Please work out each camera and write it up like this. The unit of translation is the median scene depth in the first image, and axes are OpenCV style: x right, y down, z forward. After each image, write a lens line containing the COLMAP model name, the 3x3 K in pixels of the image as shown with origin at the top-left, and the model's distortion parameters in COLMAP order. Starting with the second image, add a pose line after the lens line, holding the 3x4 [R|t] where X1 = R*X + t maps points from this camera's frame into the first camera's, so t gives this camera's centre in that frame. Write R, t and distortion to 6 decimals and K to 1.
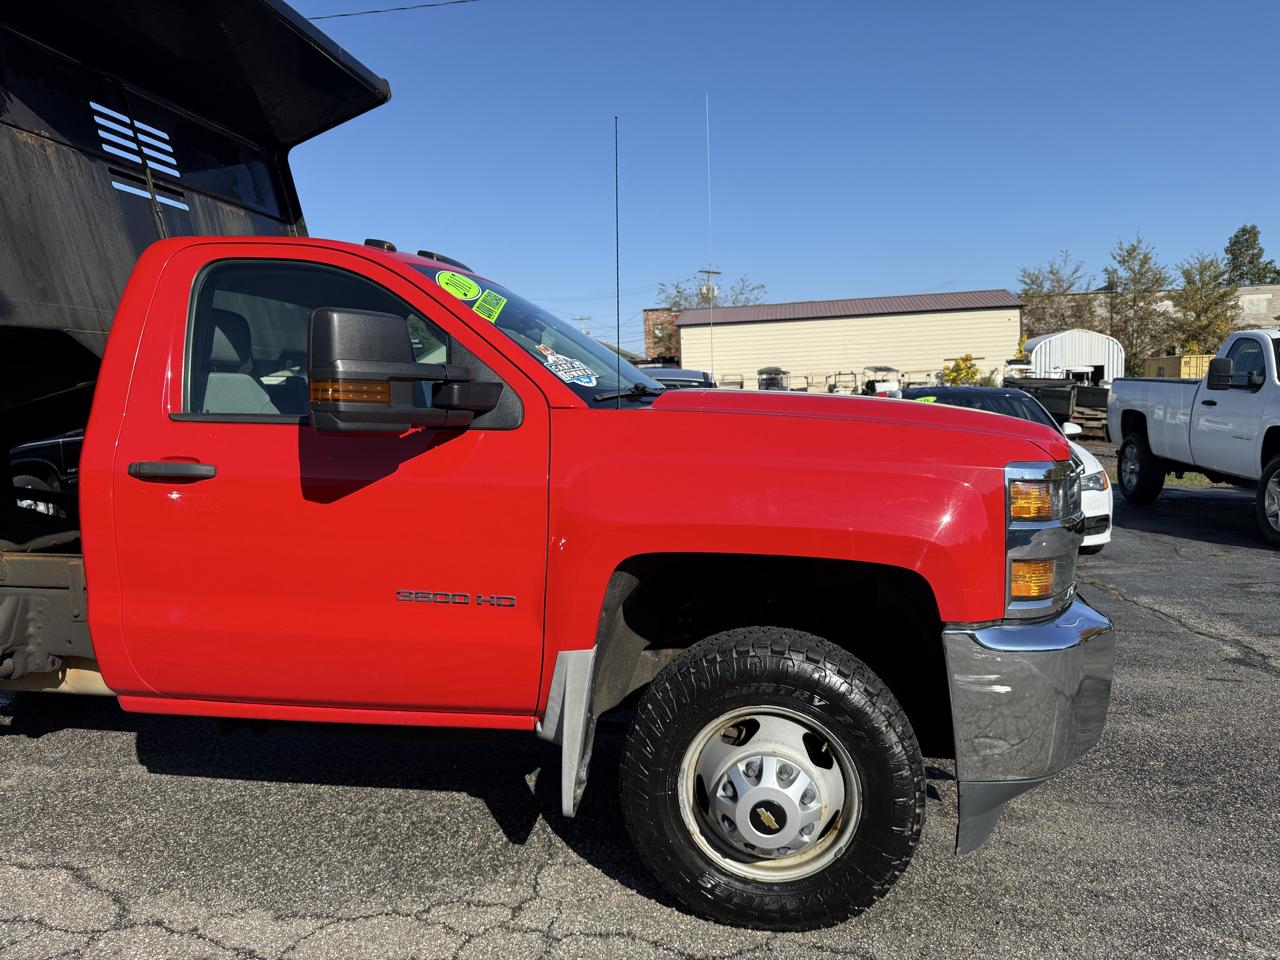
lens RADIAL K [[899.1, 0, 635.5], [0, 899.1, 494.8], [0, 0, 1]] dist [0.049848, -0.067059]
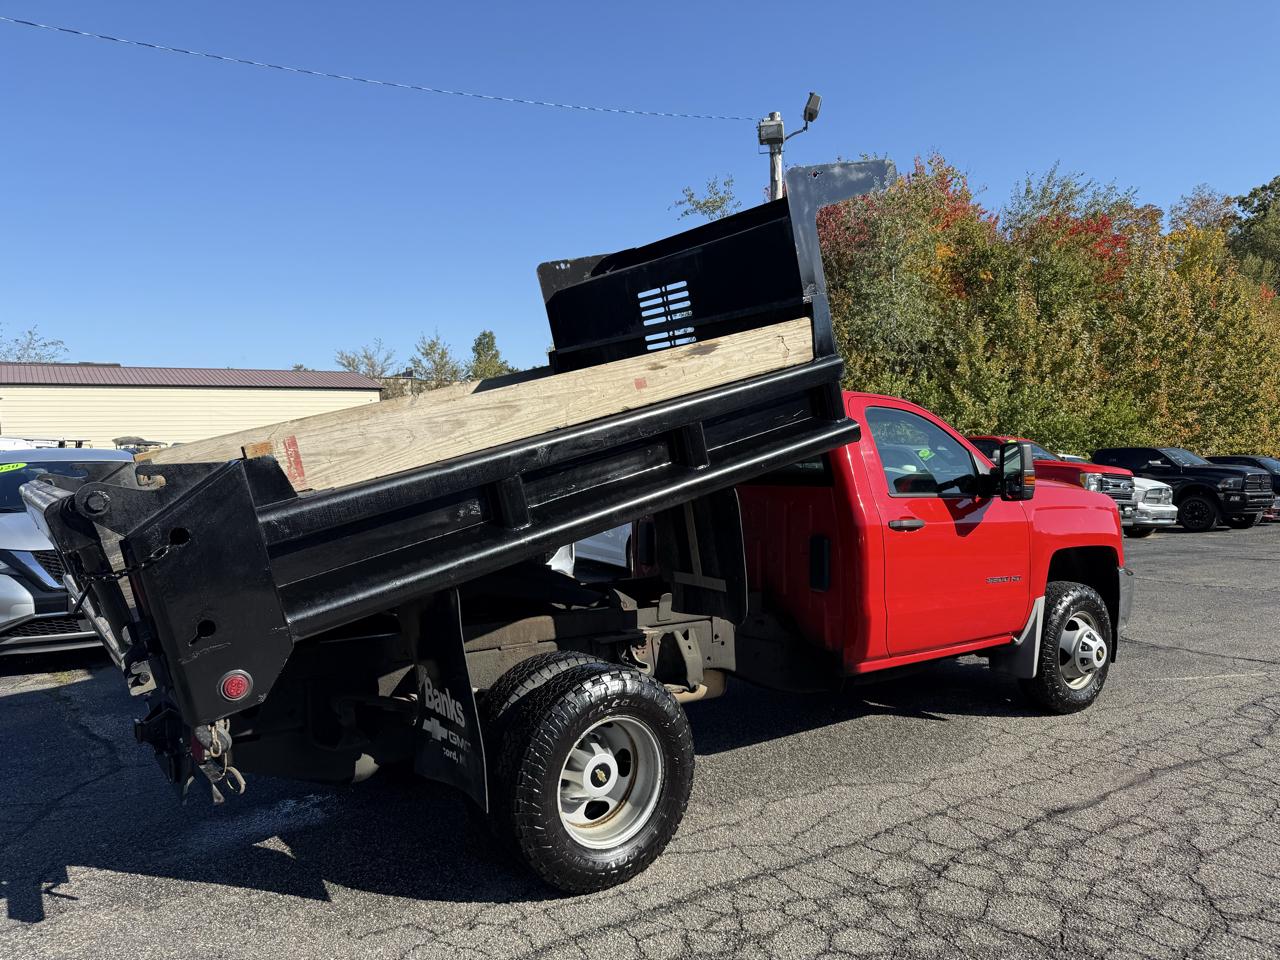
lens RADIAL K [[899.1, 0, 638.8], [0, 899.1, 479.1], [0, 0, 1]] dist [0.049848, -0.067059]
pose [[0.714354, -0.010240, 0.699710, -1.704564], [0.077345, 0.994922, -0.064405, -0.033264], [-0.695497, 0.100127, 0.711518, 0.060095]]
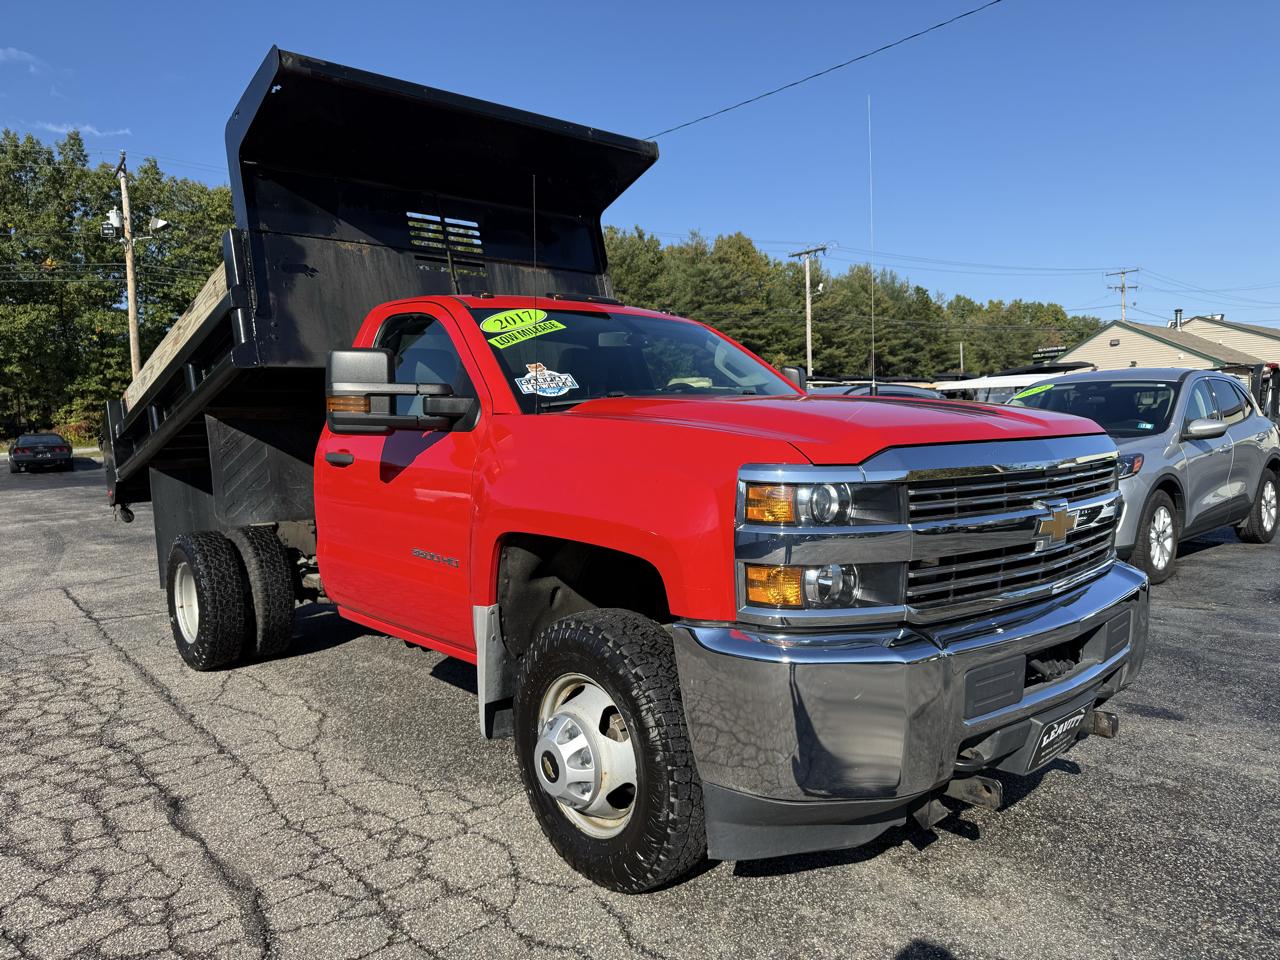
lens RADIAL K [[899.1, 0, 636.4], [0, 899.1, 487.1], [0, 0, 1]] dist [0.049848, -0.067059]
pose [[0.761286, 0.038168, -0.647292, 0.673115], [-0.053428, 0.998564, -0.003957, 0.001240], [0.646211, 0.037596, 0.762232, 0.130034]]
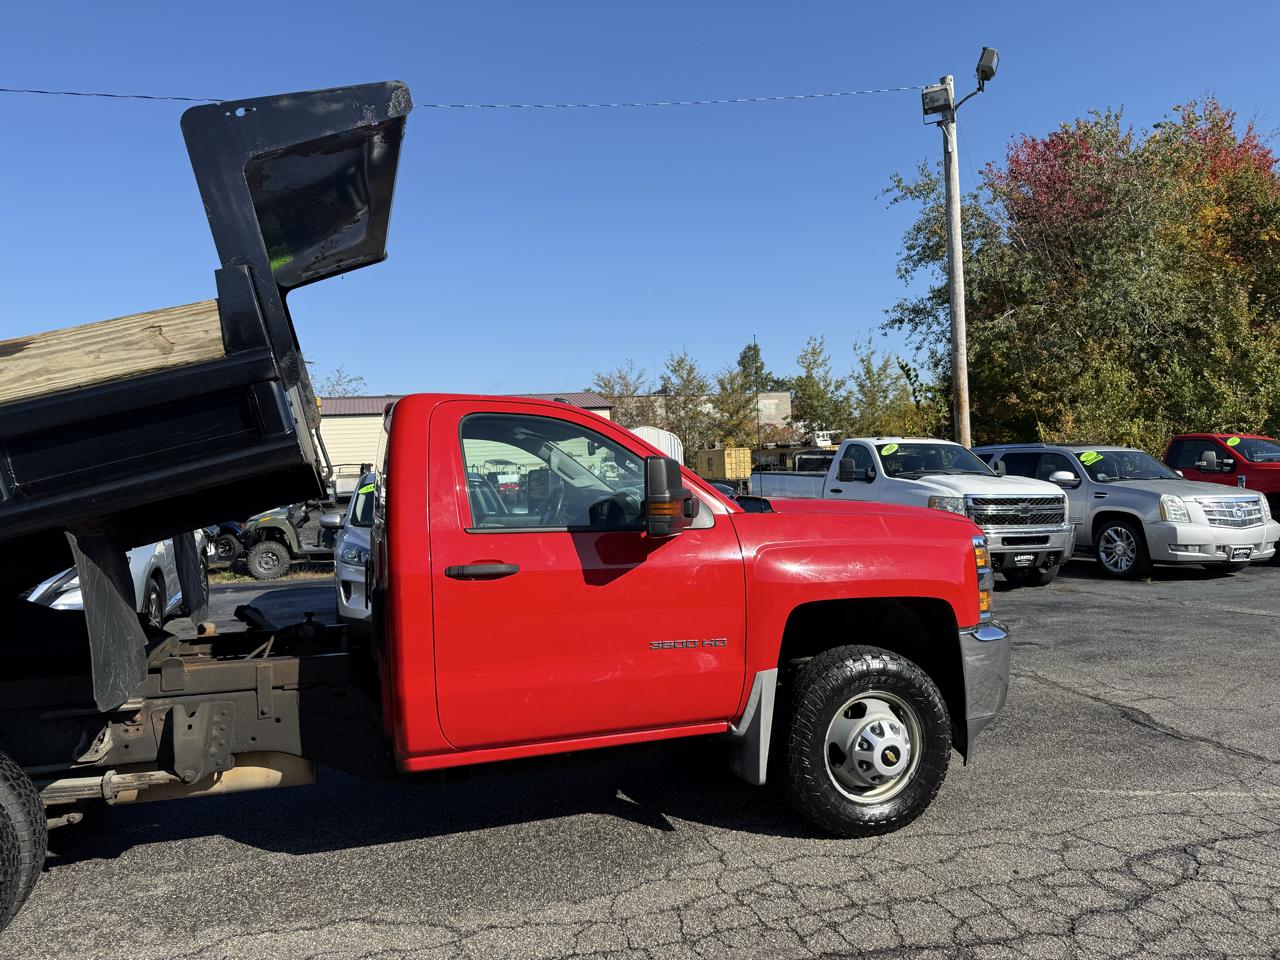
lens RADIAL K [[899.1, 0, 635.6], [0, 899.1, 477.5], [0, 0, 1]] dist [0.049848, -0.067059]
pose [[0.896419, -0.016263, 0.442910, -0.705571], [0.068616, 0.992370, -0.102435, -0.009215], [-0.437865, 0.122215, 0.890695, -0.240328]]
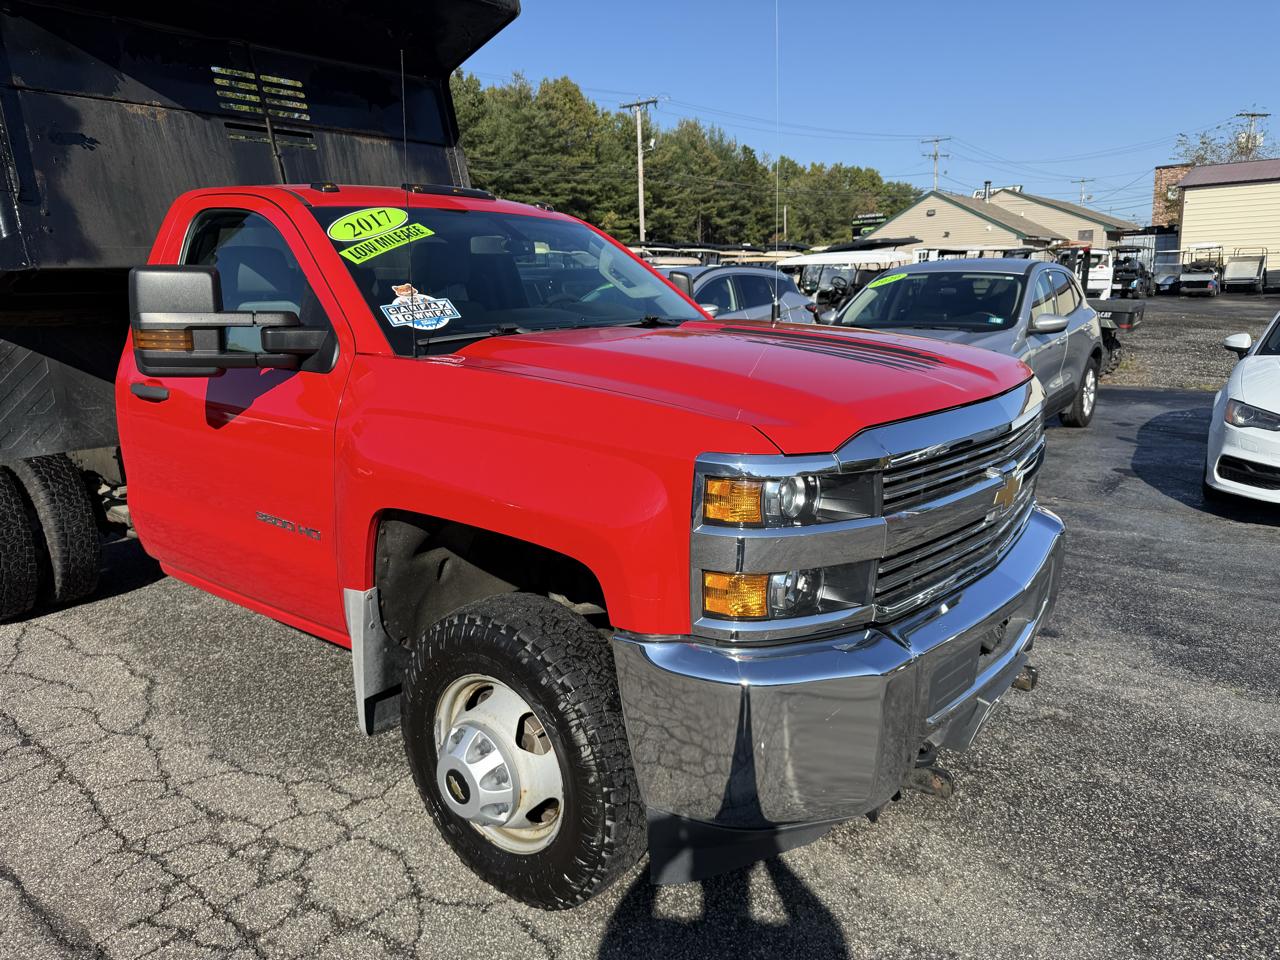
lens RADIAL K [[899.1, 0, 641.2], [0, 899.1, 480.0], [0, 0, 1]] dist [0.049848, -0.067059]
pose [[0.871847, 0.106932, -0.477962, 0.532192], [-0.049891, 0.990189, 0.130523, -0.079394], [0.487230, -0.089950, 0.868629, 0.189434]]
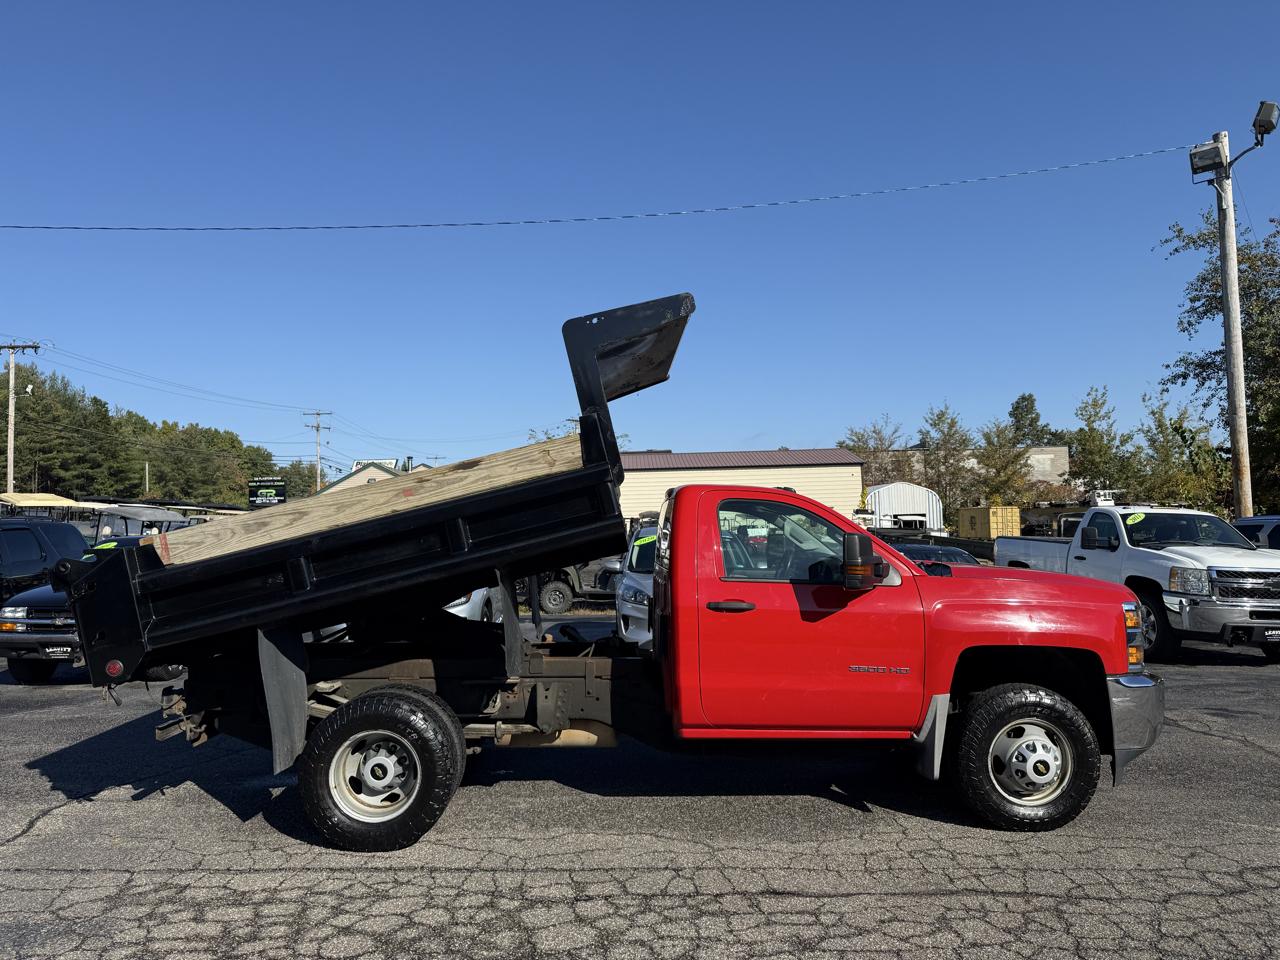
lens RADIAL K [[899.1, 0, 636.5], [0, 899.1, 474.9], [0, 0, 1]] dist [0.049848, -0.067059]
pose [[0.983727, 0.021208, 0.178413, -0.850312], [0.010151, 0.984863, -0.173039, 0.021689], [-0.179382, 0.172035, 0.968621, -0.739102]]
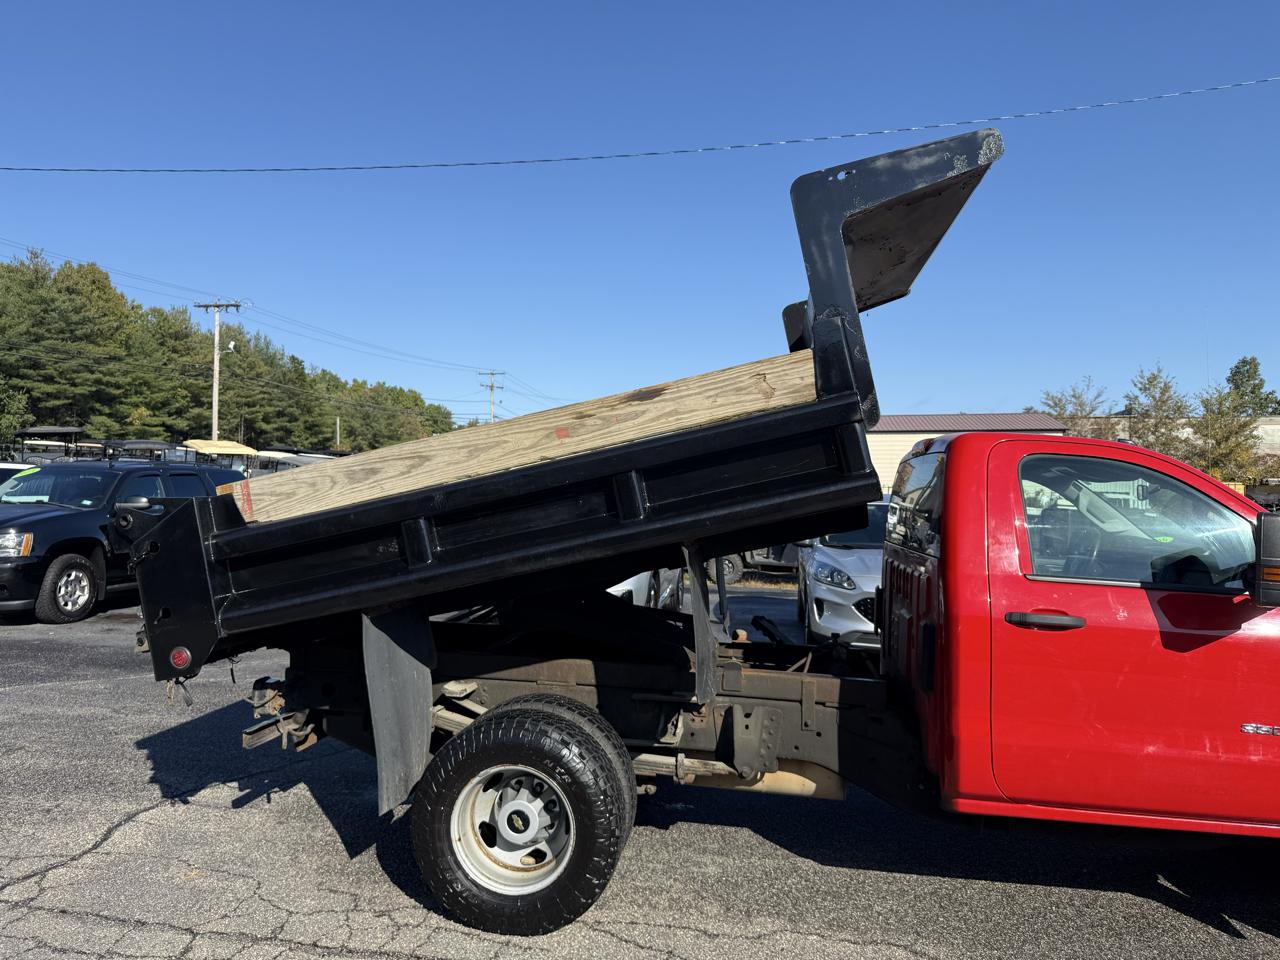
lens RADIAL K [[899.1, 0, 637.2], [0, 899.1, 474.5], [0, 0, 1]] dist [0.049848, -0.067059]
pose [[0.999123, 0.041786, 0.002546, -0.870789], [-0.041100, 0.990649, -0.130098, -0.032332], [-0.007958, 0.129879, 0.991498, -0.239646]]
